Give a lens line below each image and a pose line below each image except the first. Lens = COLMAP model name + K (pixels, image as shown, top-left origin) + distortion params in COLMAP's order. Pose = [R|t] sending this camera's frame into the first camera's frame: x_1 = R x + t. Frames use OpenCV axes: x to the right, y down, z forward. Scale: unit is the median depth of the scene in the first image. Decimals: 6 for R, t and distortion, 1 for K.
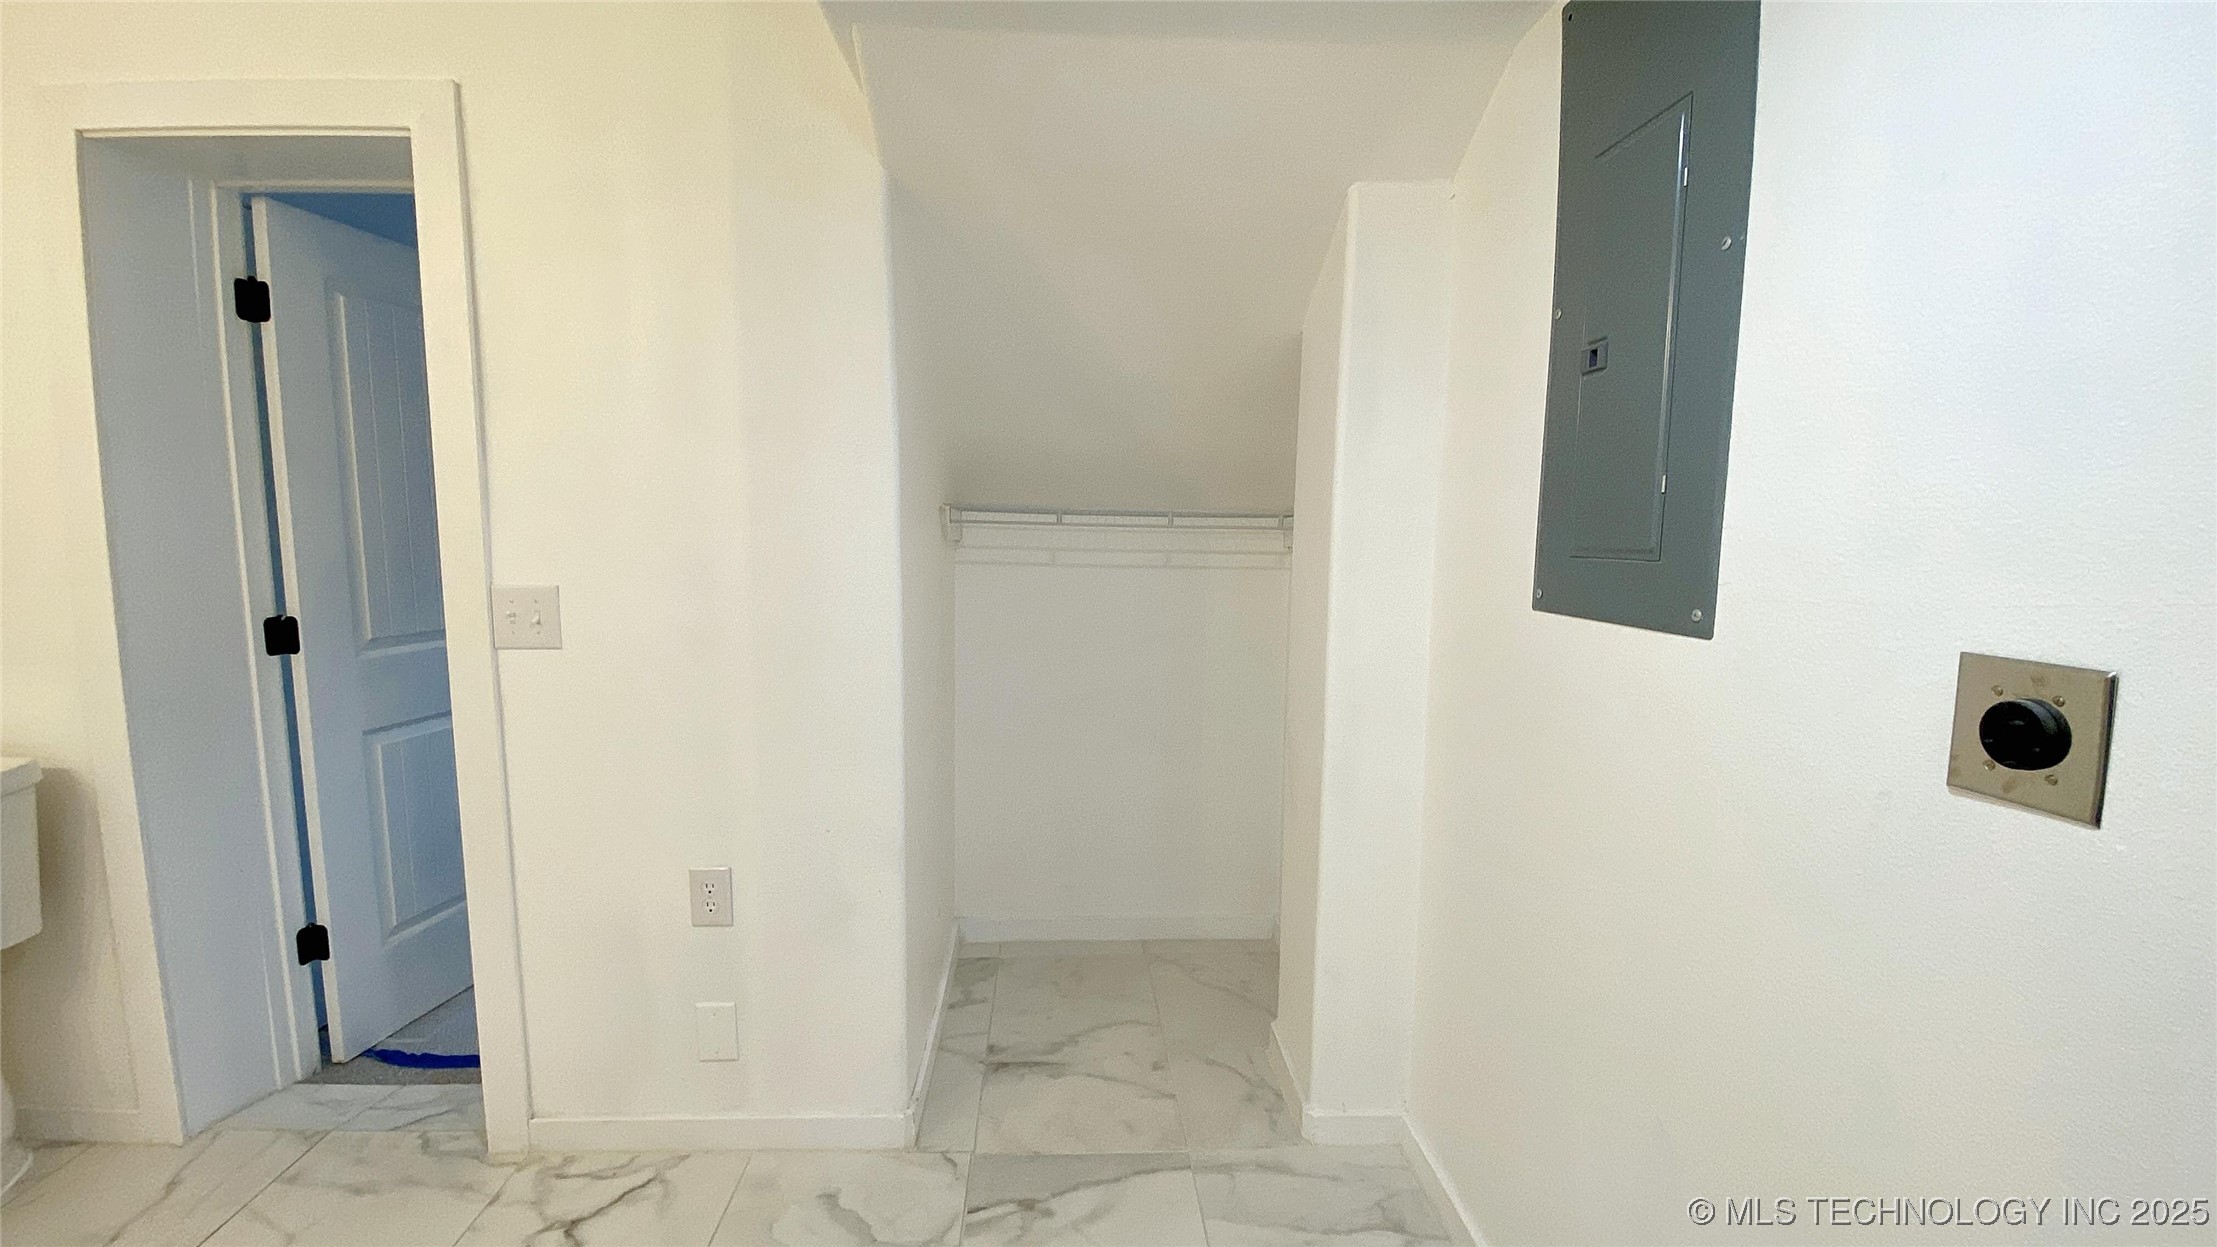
lens RADIAL K [[892.0, 0, 1103.4], [0, 892.0, 625.4], [0, 0, 1]] dist [0.057641, -0.050027]
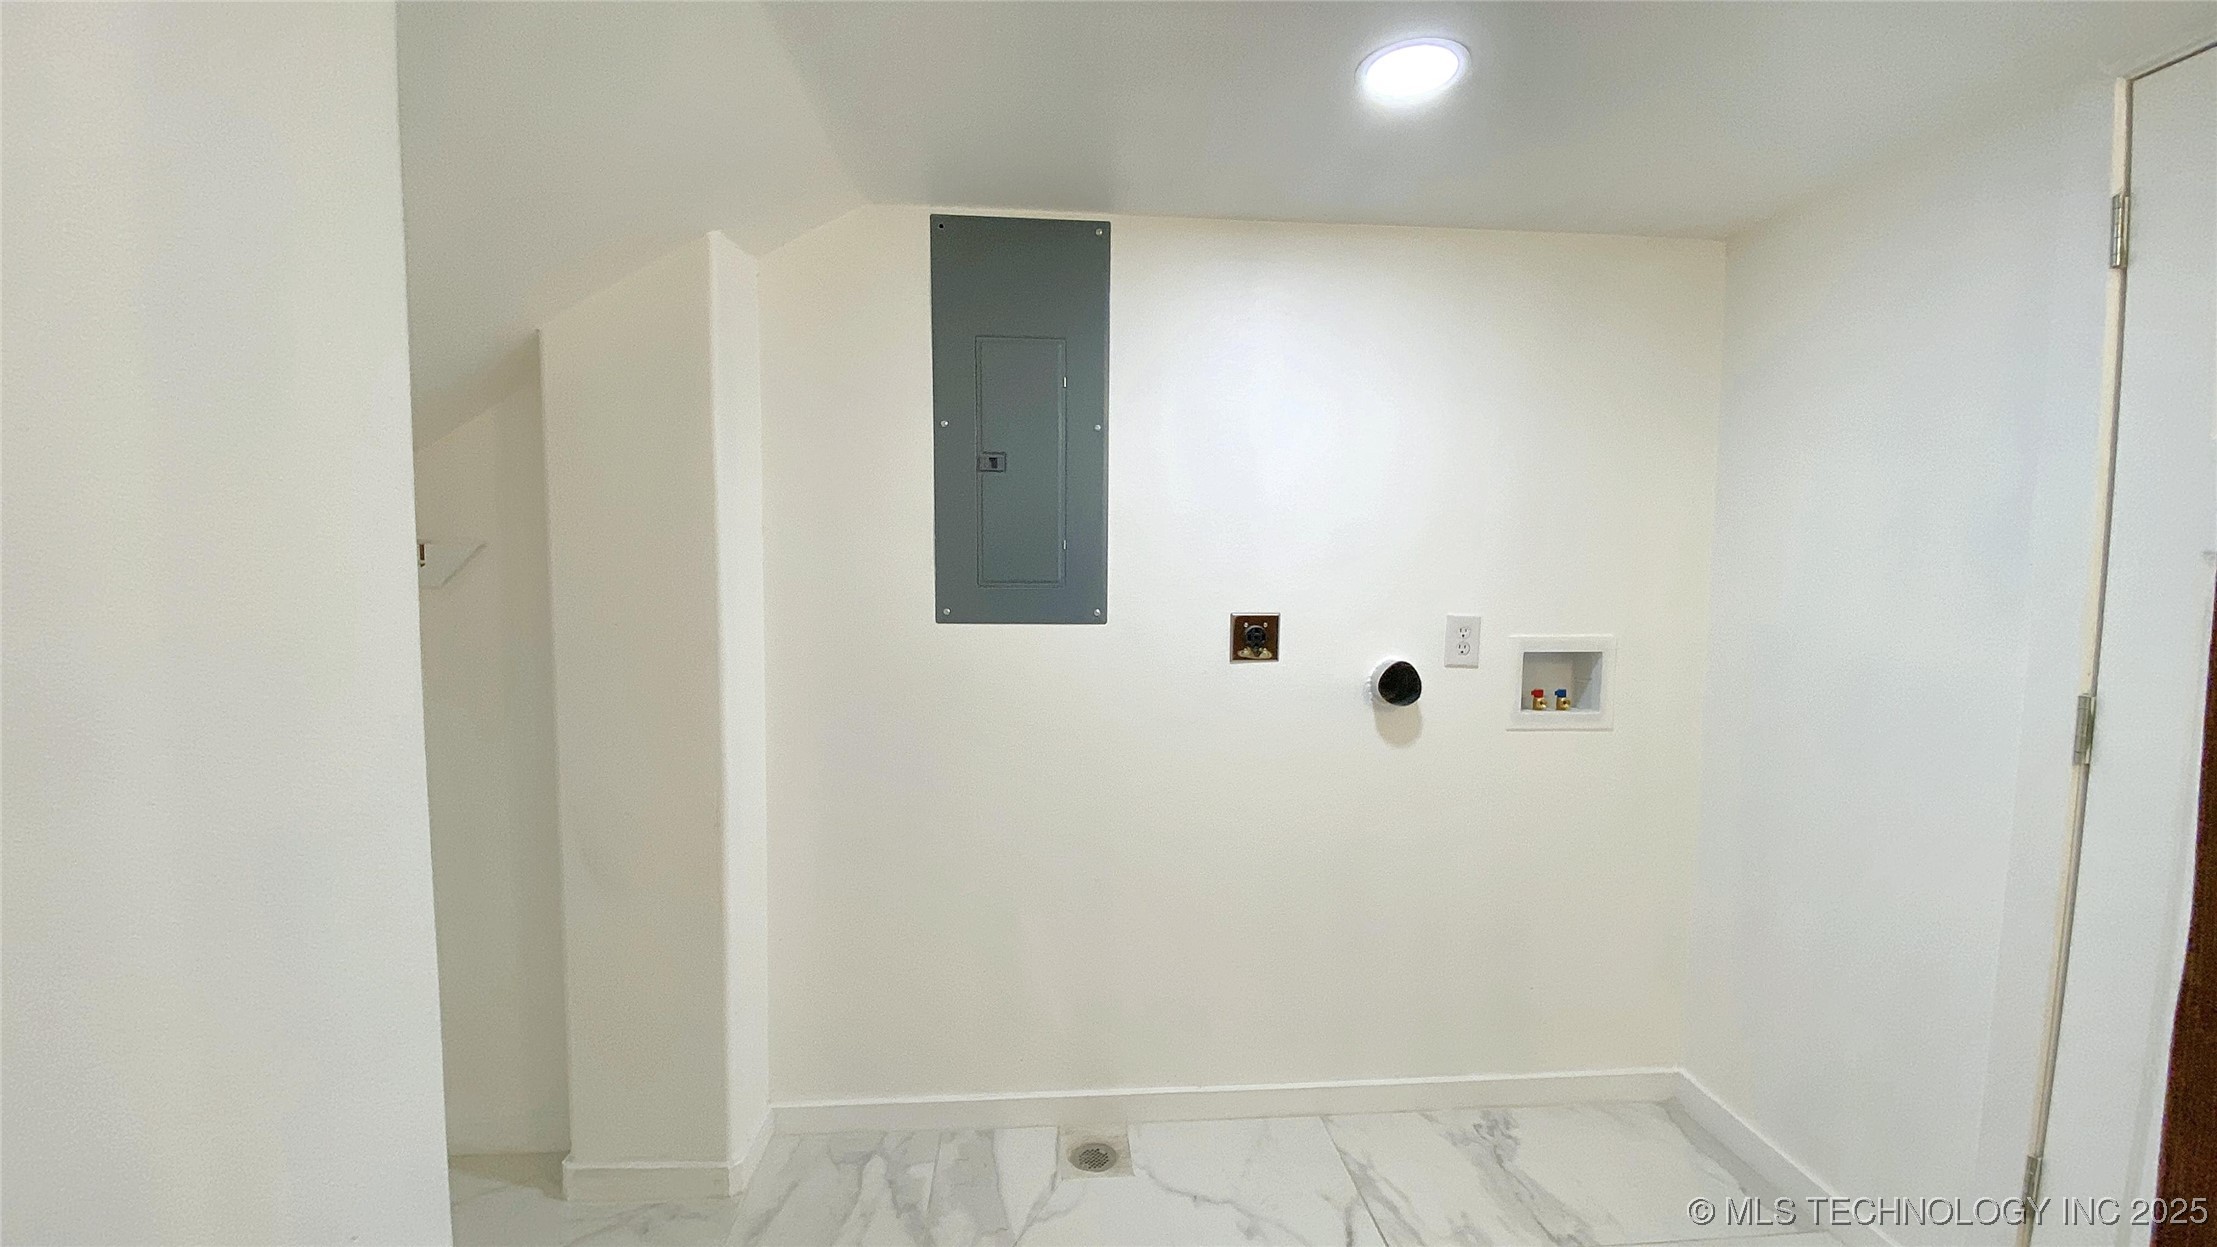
lens RADIAL K [[892.0, 0, 1103.4], [0, 892.0, 625.4], [0, 0, 1]] dist [0.057641, -0.050027]
pose [[-0.053760, -0.078843, 0.995436, -0.994072], [0.093193, 0.992131, 0.083614, -0.112048], [-0.994196, 0.097263, -0.045990, 0.829934]]
